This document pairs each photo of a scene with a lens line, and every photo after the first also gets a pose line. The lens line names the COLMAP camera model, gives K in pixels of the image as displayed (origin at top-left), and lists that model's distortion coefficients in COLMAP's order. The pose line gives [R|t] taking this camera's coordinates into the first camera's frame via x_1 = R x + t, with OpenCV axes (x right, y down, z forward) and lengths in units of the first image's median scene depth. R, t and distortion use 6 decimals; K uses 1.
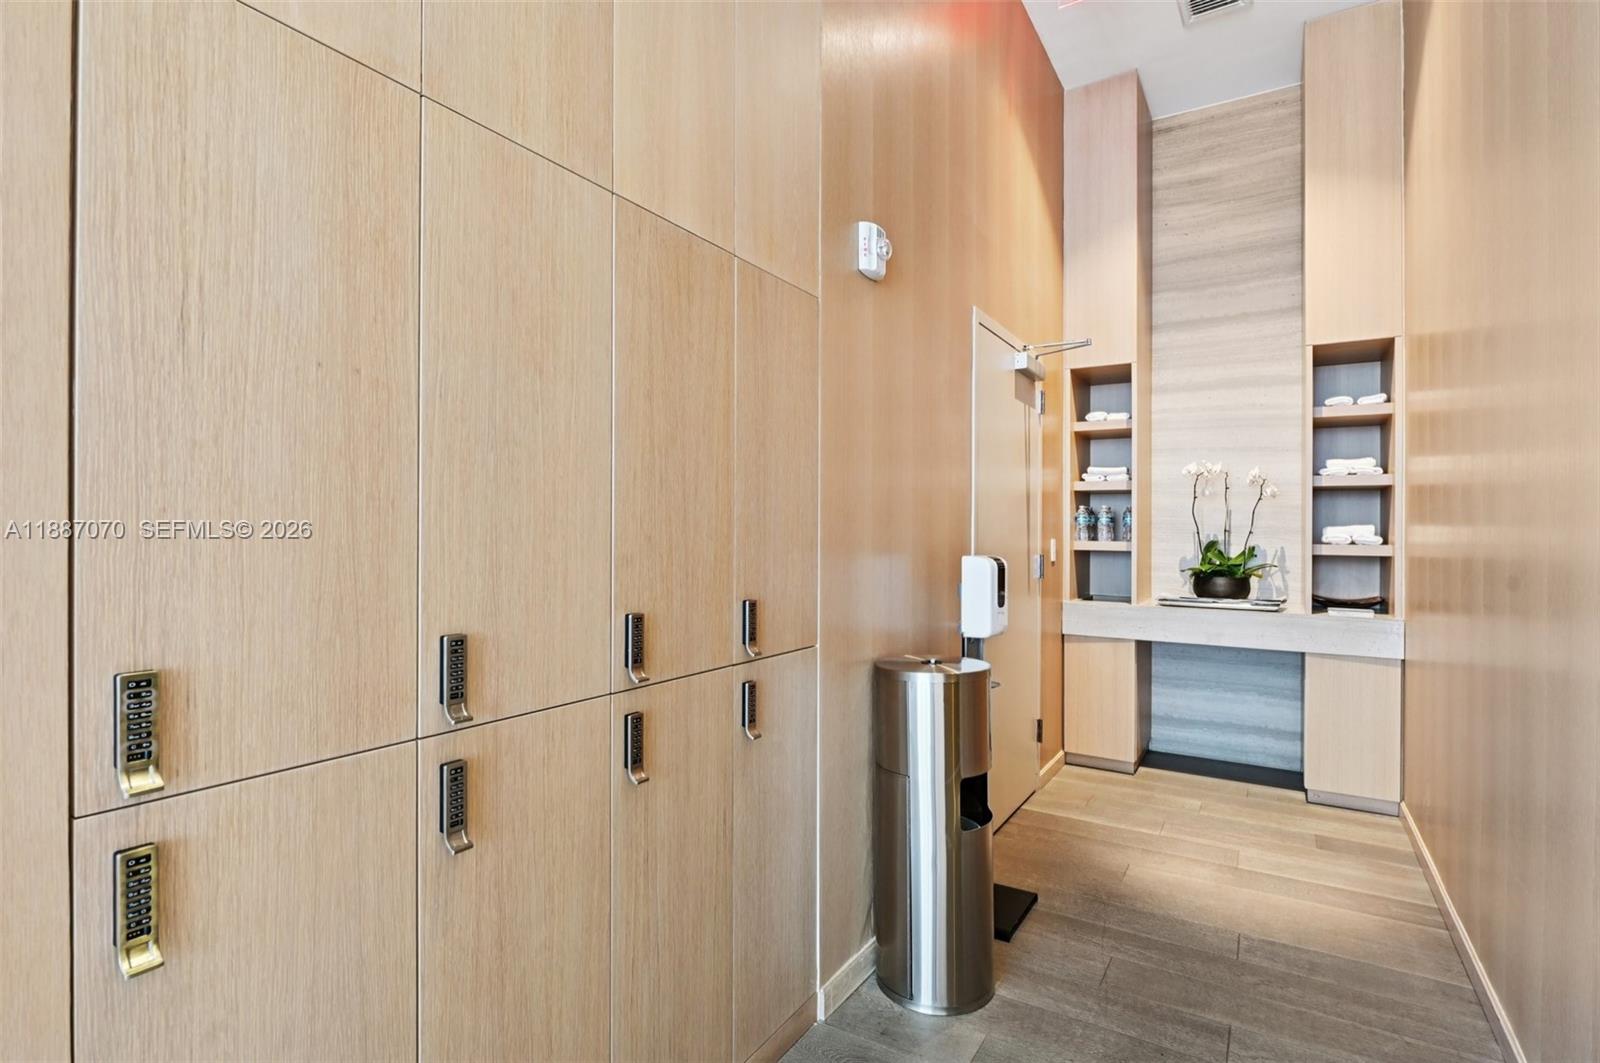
lens RADIAL K [[787.4, 0, 779.1], [0, 787.4, 527.4], [0, 0, 1]] dist [-0.012517, 0.000042]
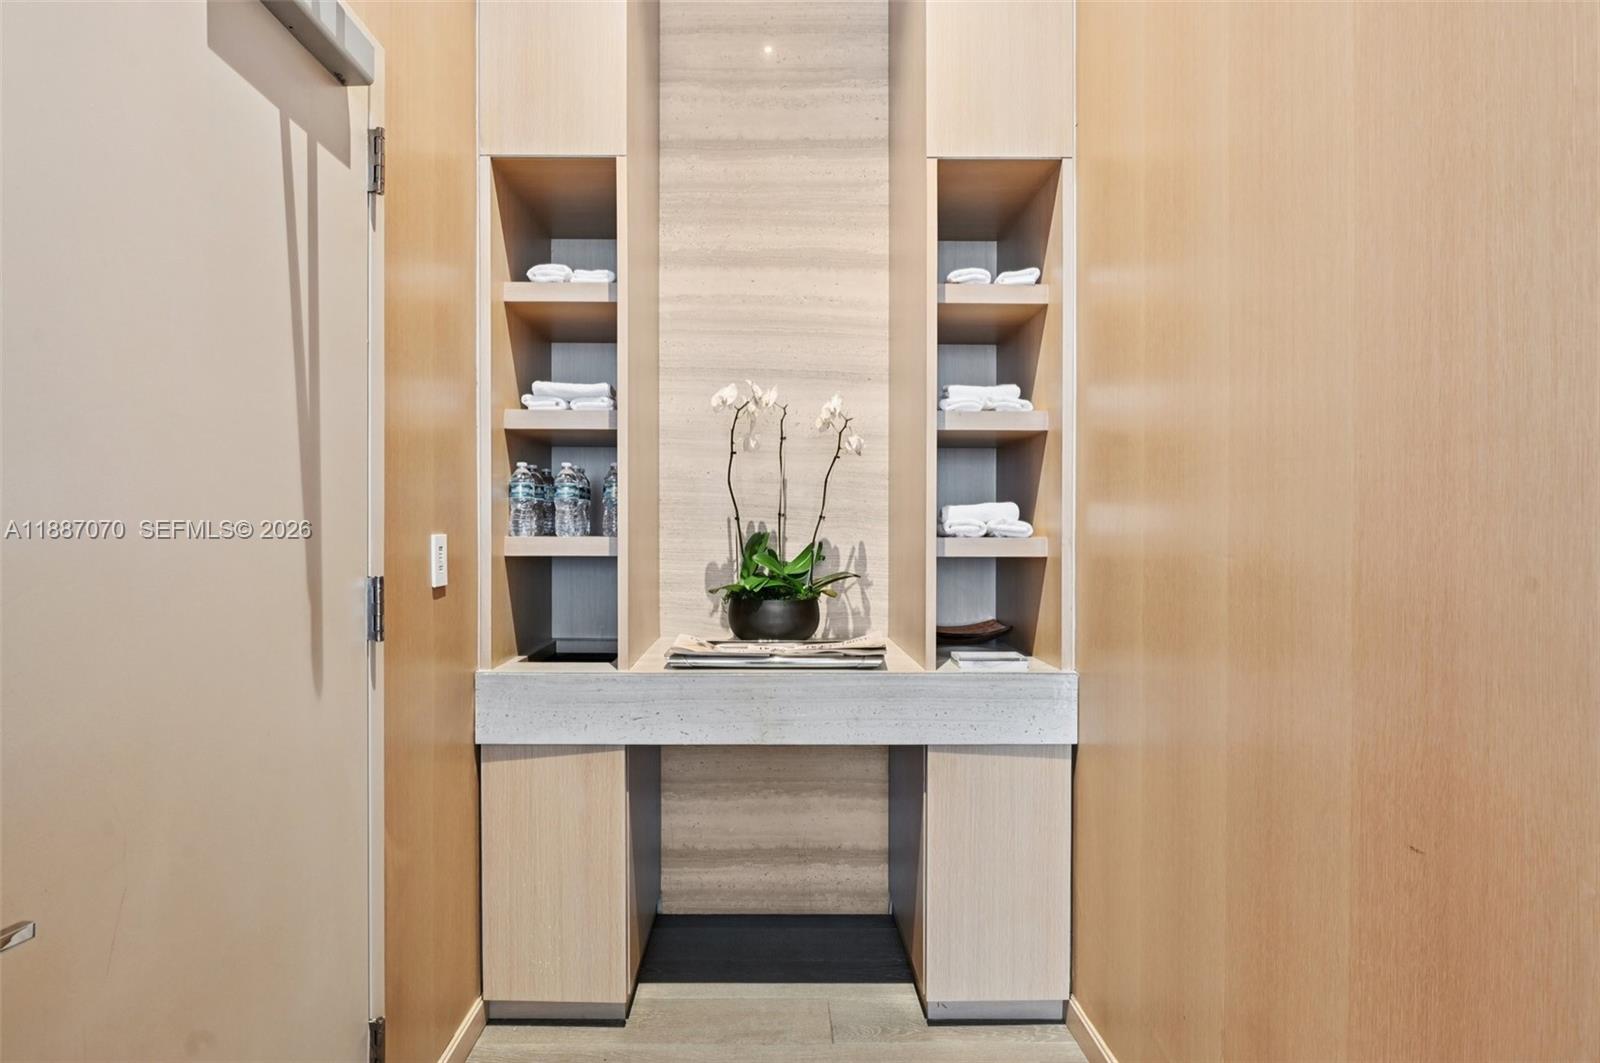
lens RADIAL K [[787.4, 0, 779.1], [0, 787.4, 527.4], [0, 0, 1]] dist [-0.012517, 0.000042]
pose [[0.837106, -0.007869, 0.546984, 0.262651], [0.002499, 0.999941, 0.010561, 0.007407], [-0.547034, -0.007474, 0.837077, 0.532592]]
